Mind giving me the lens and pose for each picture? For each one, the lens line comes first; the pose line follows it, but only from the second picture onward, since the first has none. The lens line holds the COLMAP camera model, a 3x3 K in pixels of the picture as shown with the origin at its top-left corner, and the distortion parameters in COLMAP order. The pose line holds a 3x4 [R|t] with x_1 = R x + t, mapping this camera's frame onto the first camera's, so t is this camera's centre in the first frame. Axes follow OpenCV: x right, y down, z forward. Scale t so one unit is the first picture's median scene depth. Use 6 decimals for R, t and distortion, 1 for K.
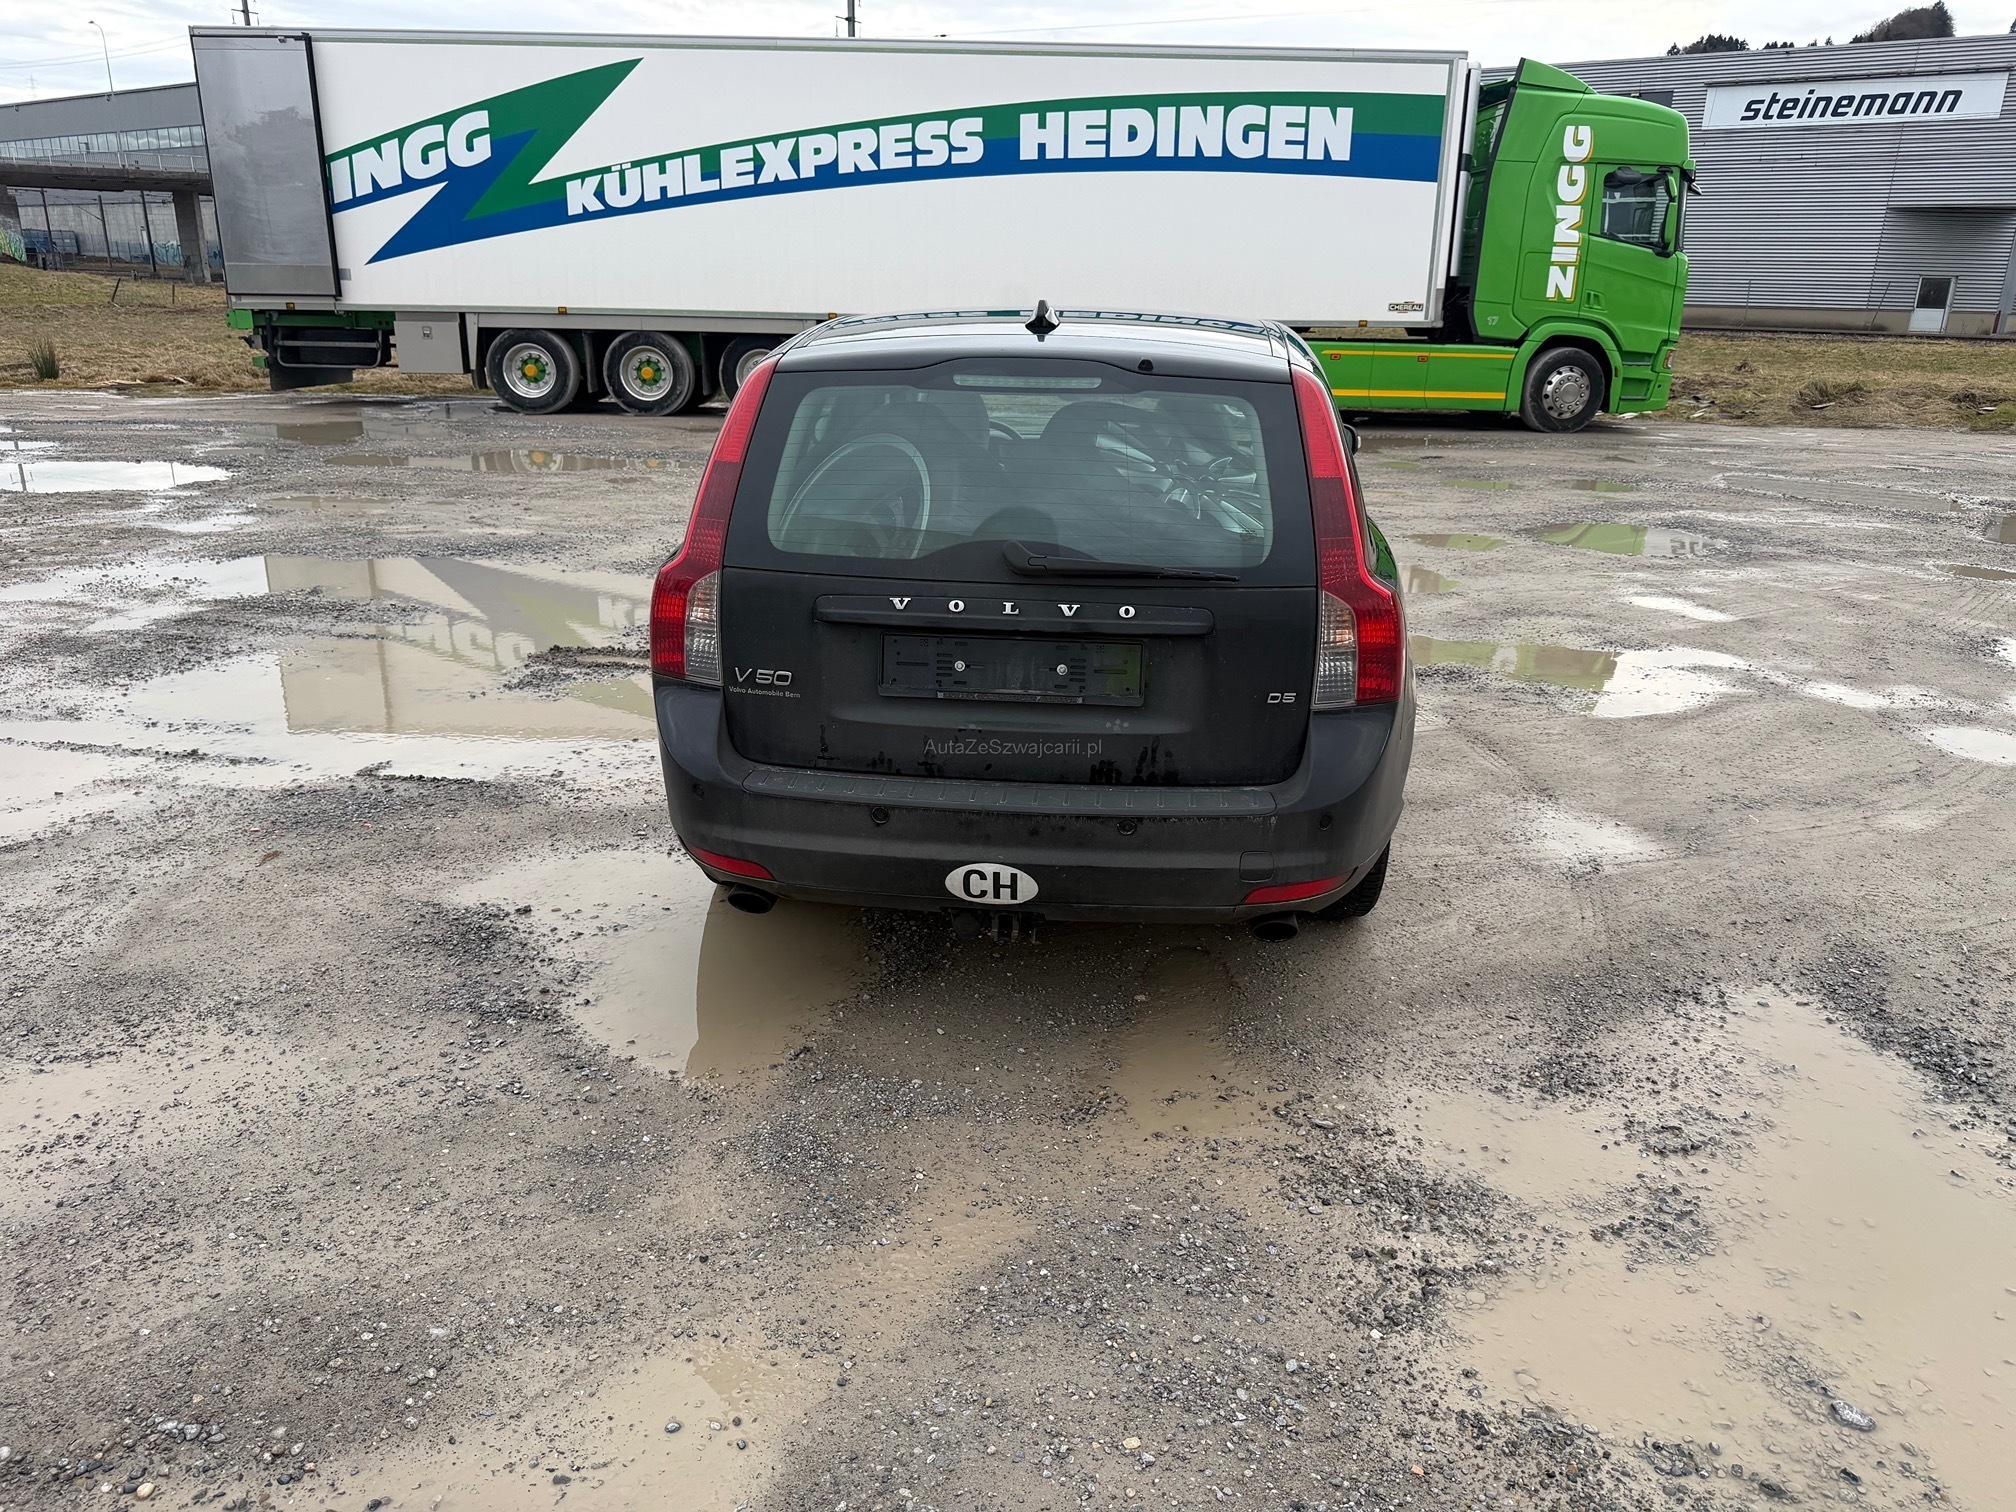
lens RADIAL K [[1423.7, 0, 1013.1], [0, 1423.7, 754.6], [0, 0, 1]] dist [0.015704, -0.019145]
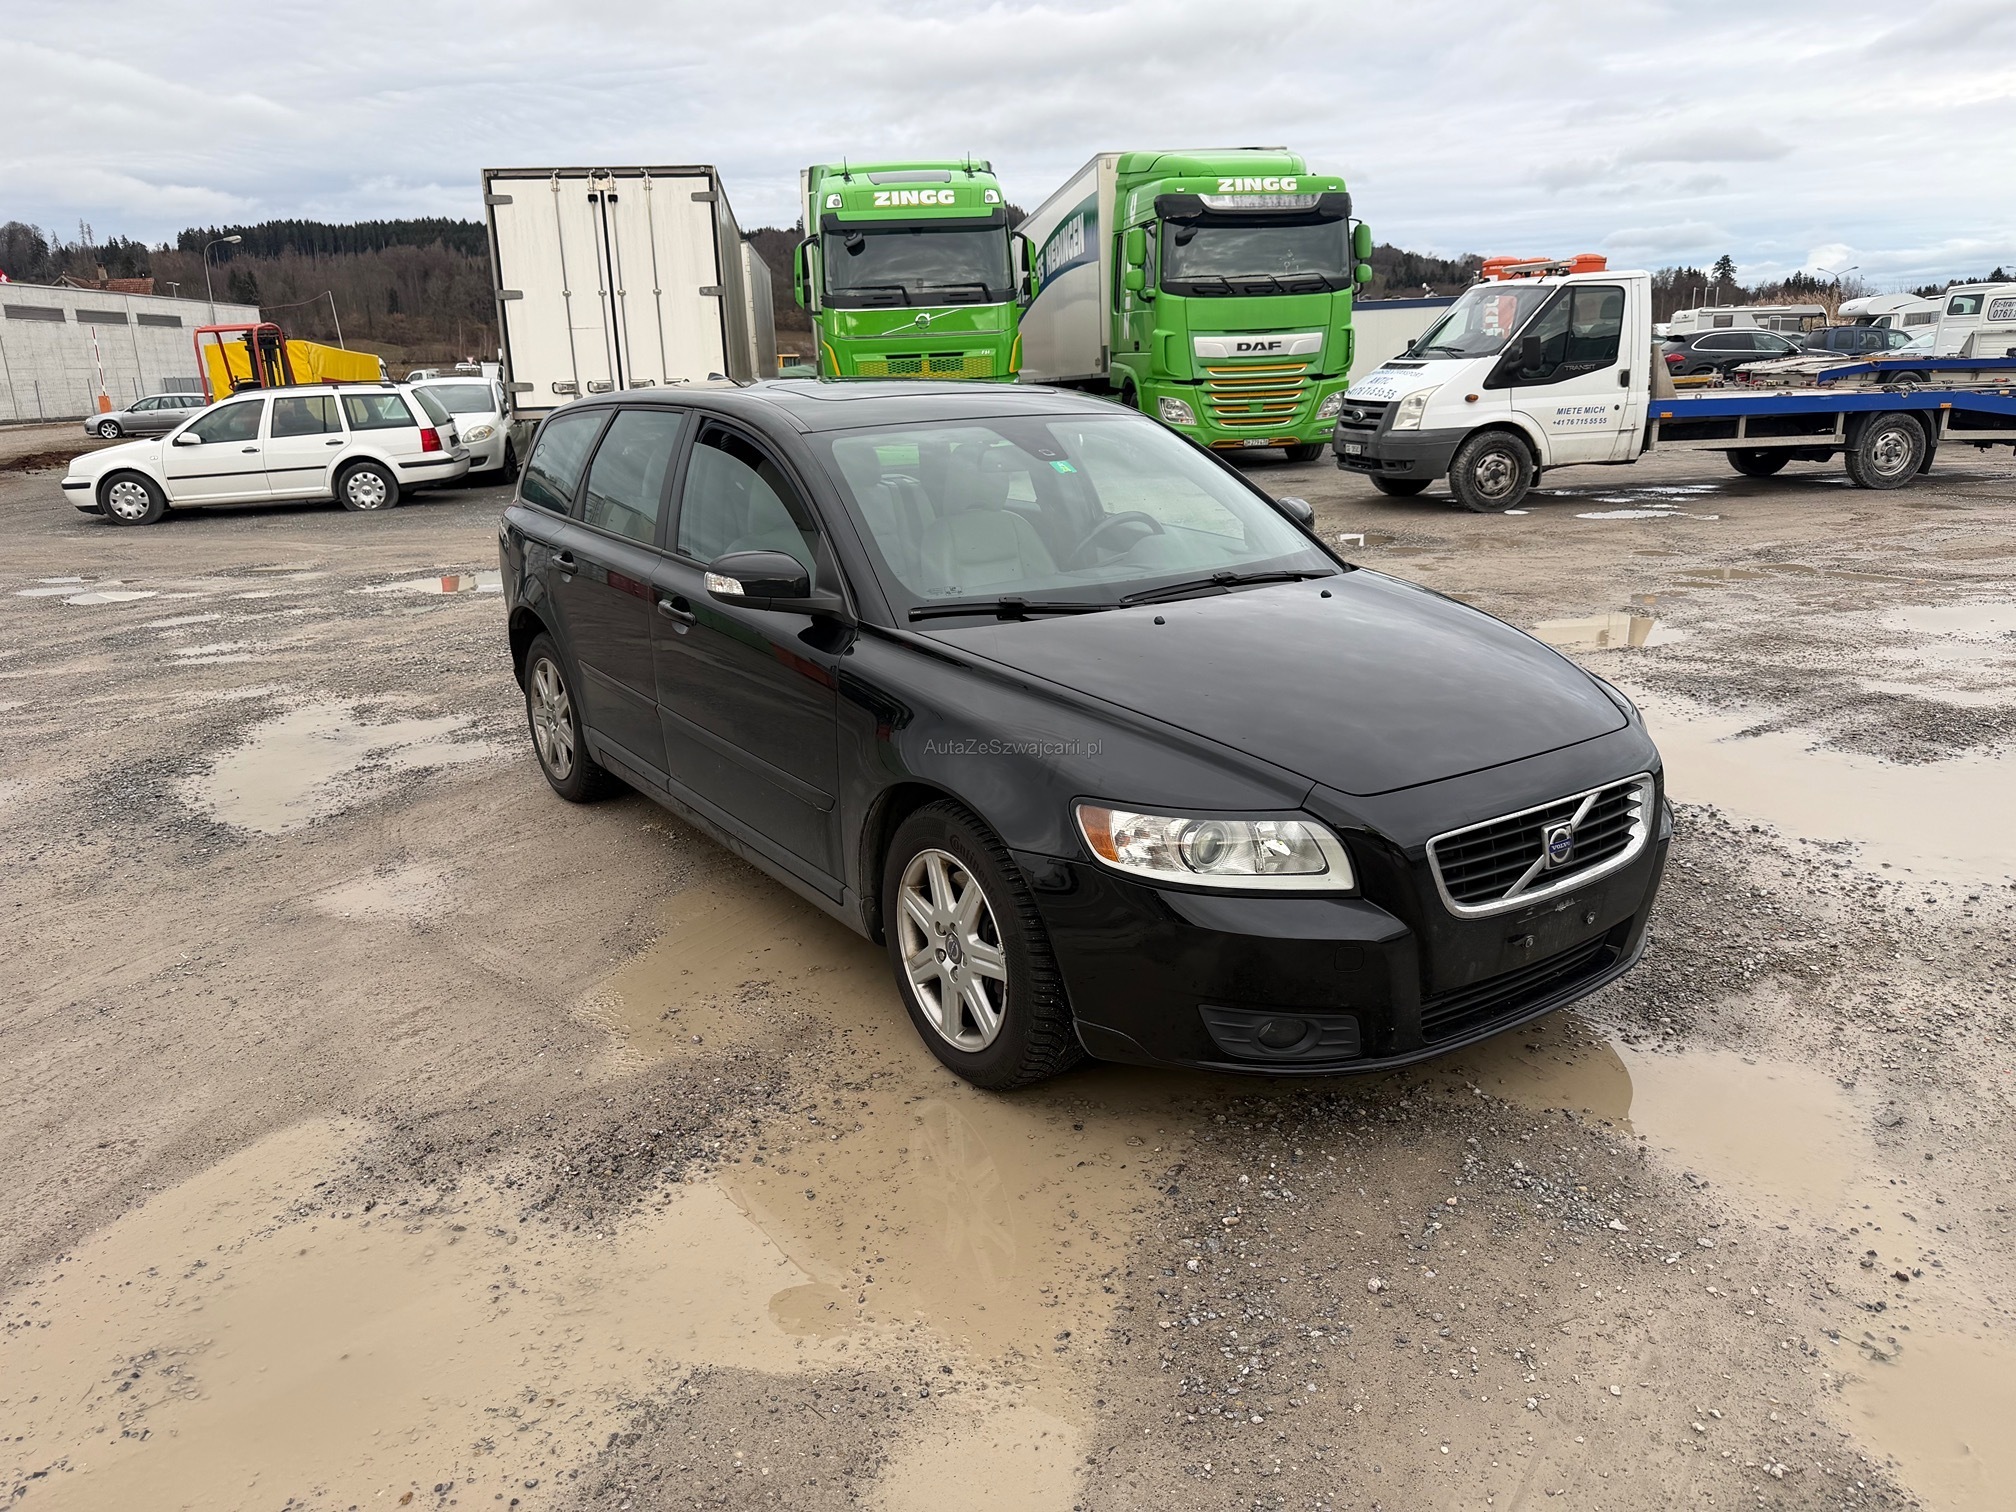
lens RADIAL K [[1423.7, 0, 1007.3], [0, 1423.7, 754.5], [0, 0, 1]] dist [0.015704, -0.019145]
pose [[-0.761277, 0.178484, -0.623379, 0.183699], [-0.182424, 0.863588, 0.470039, -0.159813], [0.622237, 0.471549, -0.624870, 0.503815]]
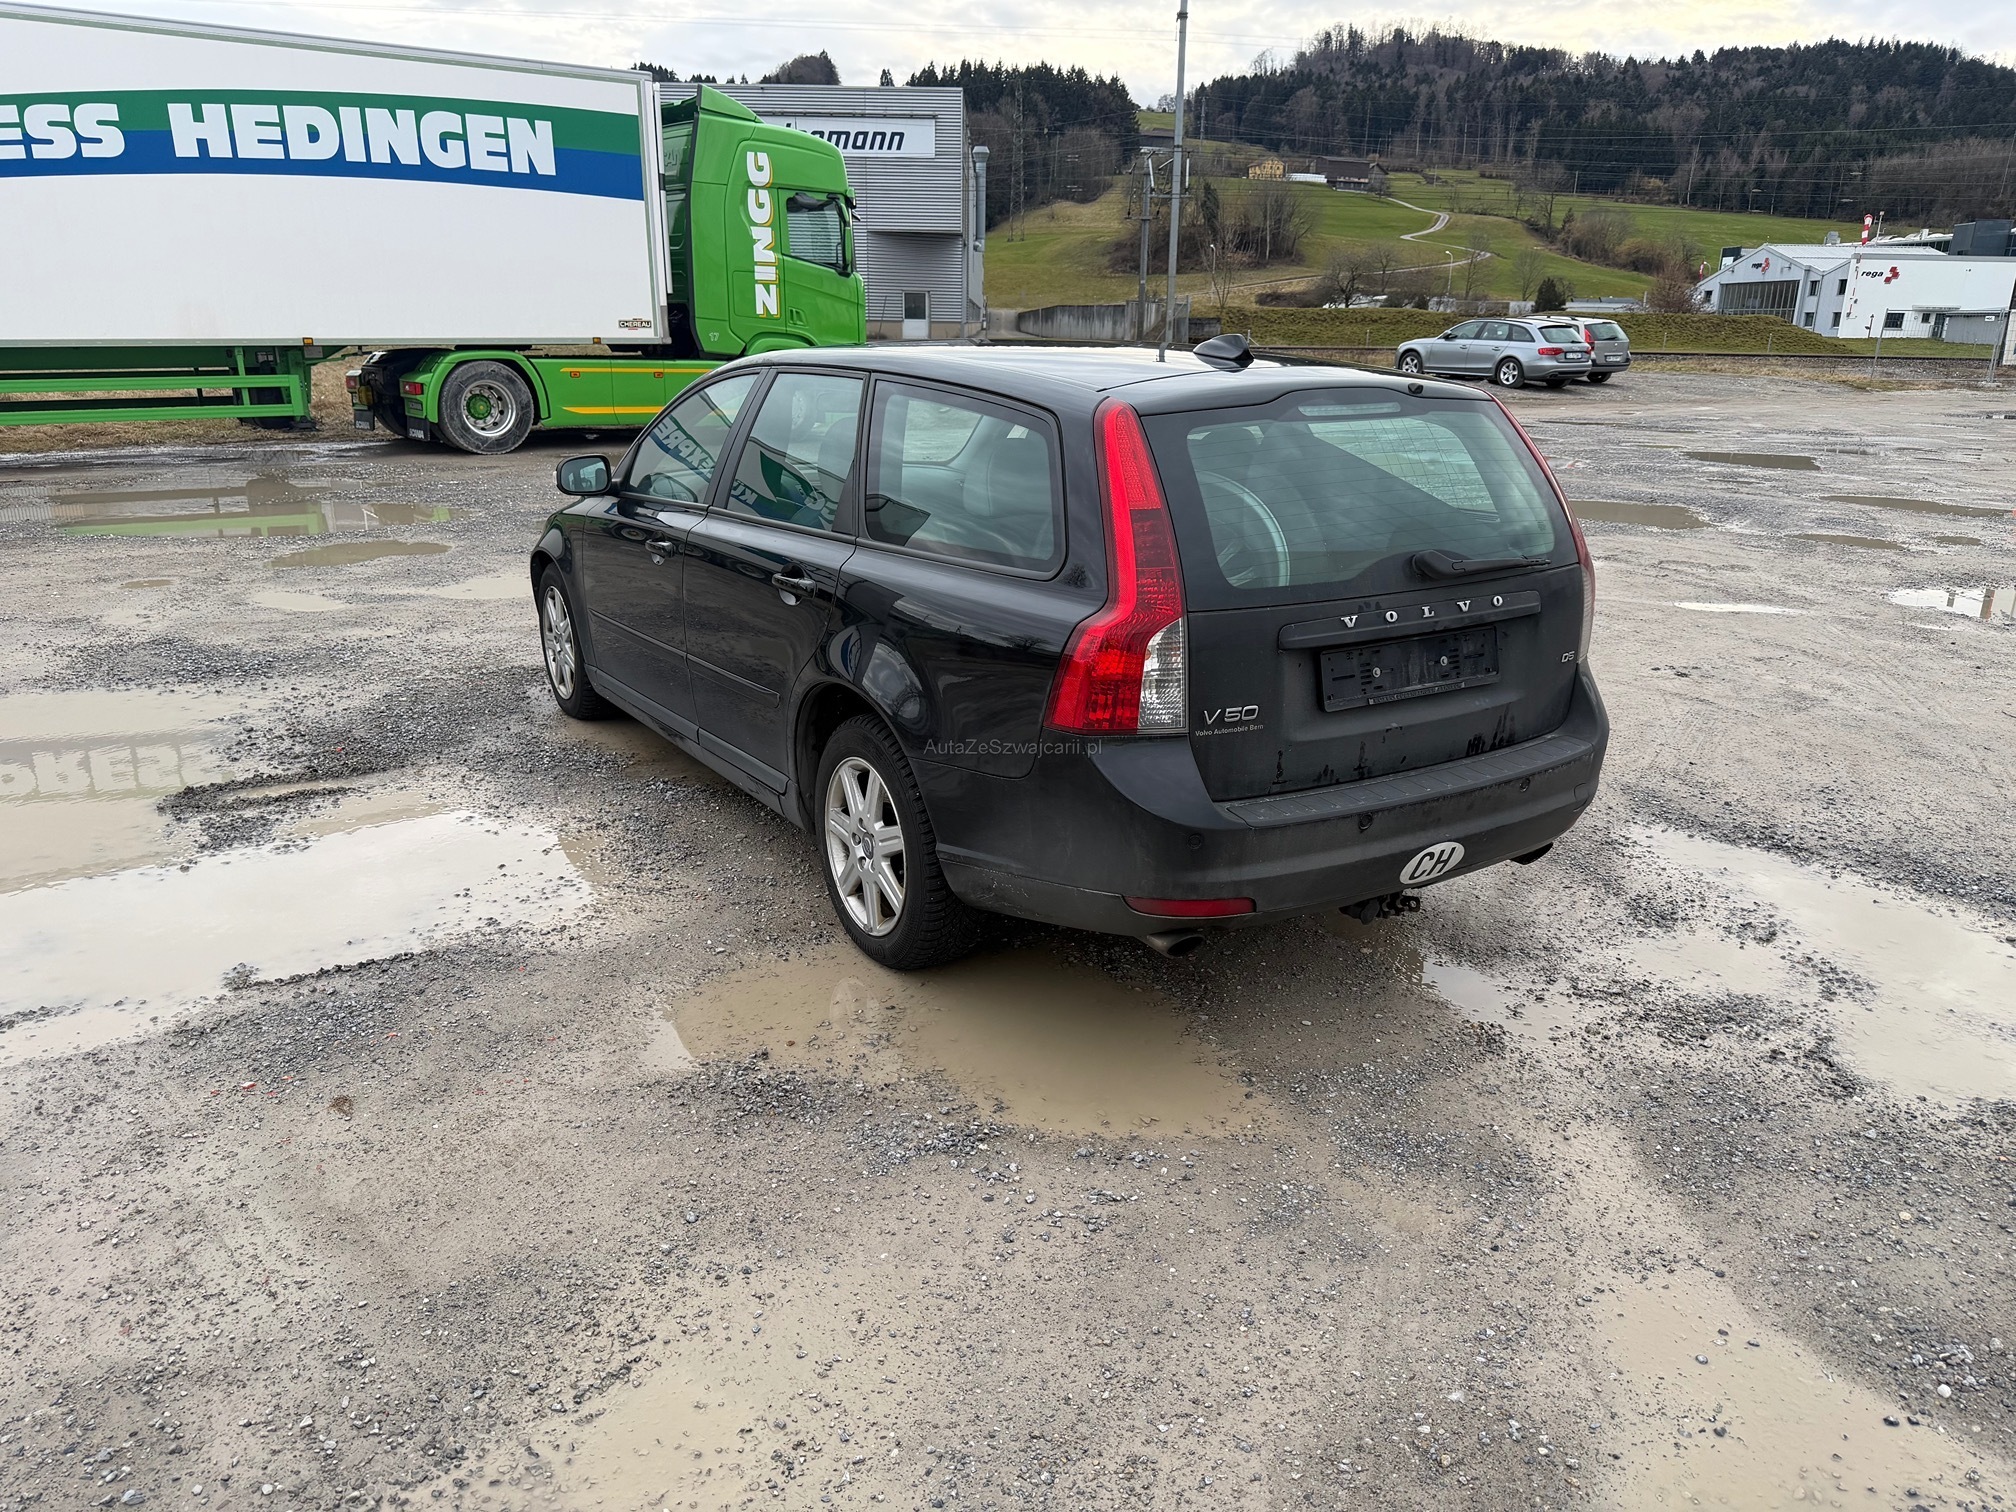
lens RADIAL K [[1423.7, 0, 1002.6], [0, 1423.7, 770.1], [0, 0, 1]] dist [0.015704, -0.019145]
pose [[0.800956, -0.192059, 0.567083, -0.153251], [0.191047, 0.979625, 0.061940, -0.019005], [-0.567425, 0.058728, 0.821328, 0.046524]]
